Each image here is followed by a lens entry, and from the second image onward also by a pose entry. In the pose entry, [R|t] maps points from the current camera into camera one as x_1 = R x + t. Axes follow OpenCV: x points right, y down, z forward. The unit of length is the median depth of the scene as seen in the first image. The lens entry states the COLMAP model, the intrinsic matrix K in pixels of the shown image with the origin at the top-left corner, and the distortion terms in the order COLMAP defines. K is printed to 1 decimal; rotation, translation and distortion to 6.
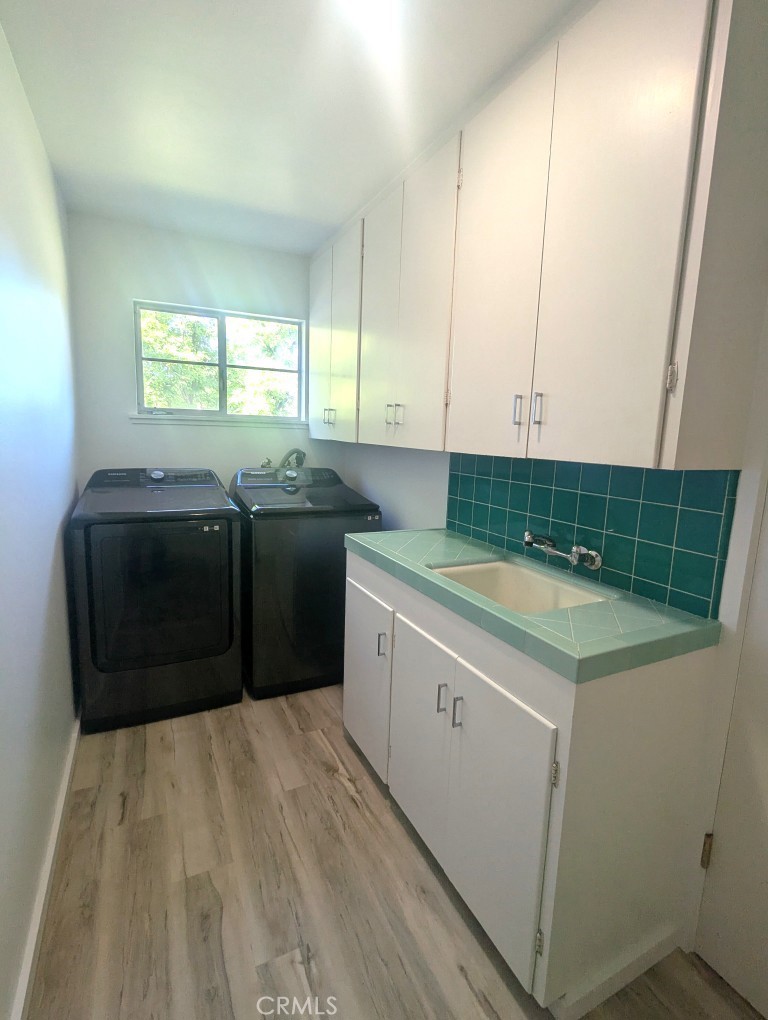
lens RADIAL K [[480.1, 0, 377.3], [0, 480.1, 507.2], [0, 0, 1]] dist [0.020127, 0.000243]
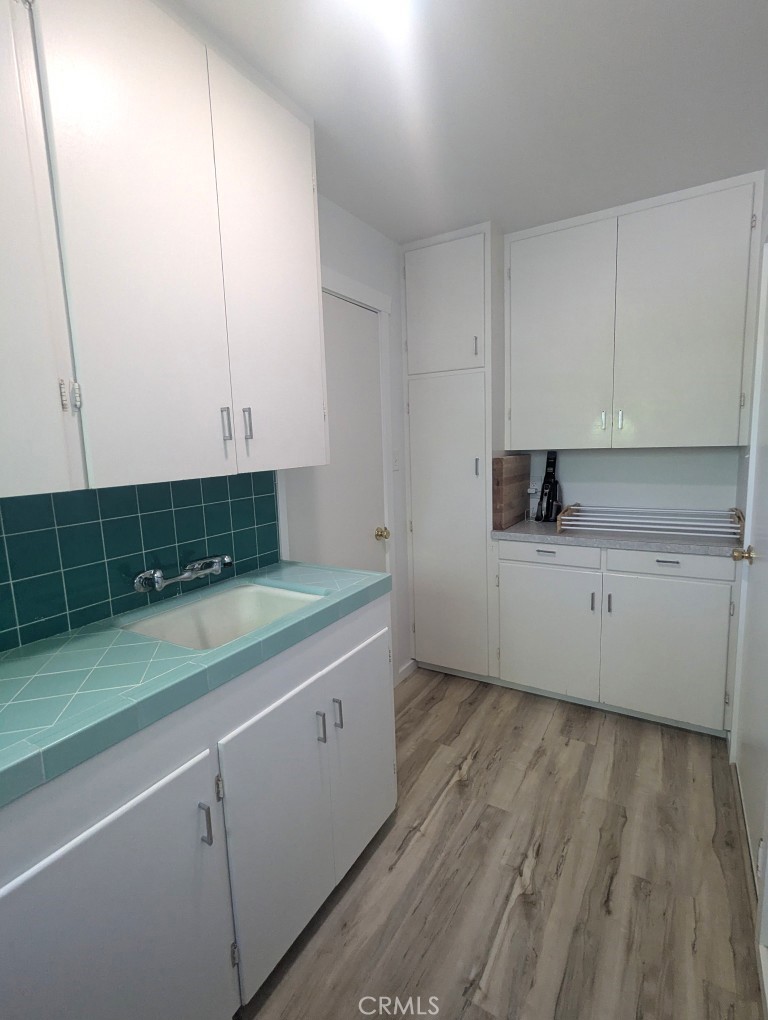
lens RADIAL K [[480.1, 0, 389.6], [0, 480.1, 510.2], [0, 0, 1]] dist [0.020127, 0.000243]
pose [[-0.529274, -0.141238, 0.836613, -0.694416], [0.151204, 0.954561, 0.256808, -0.243470], [-0.834869, 0.262421, -0.483868, 1.277989]]
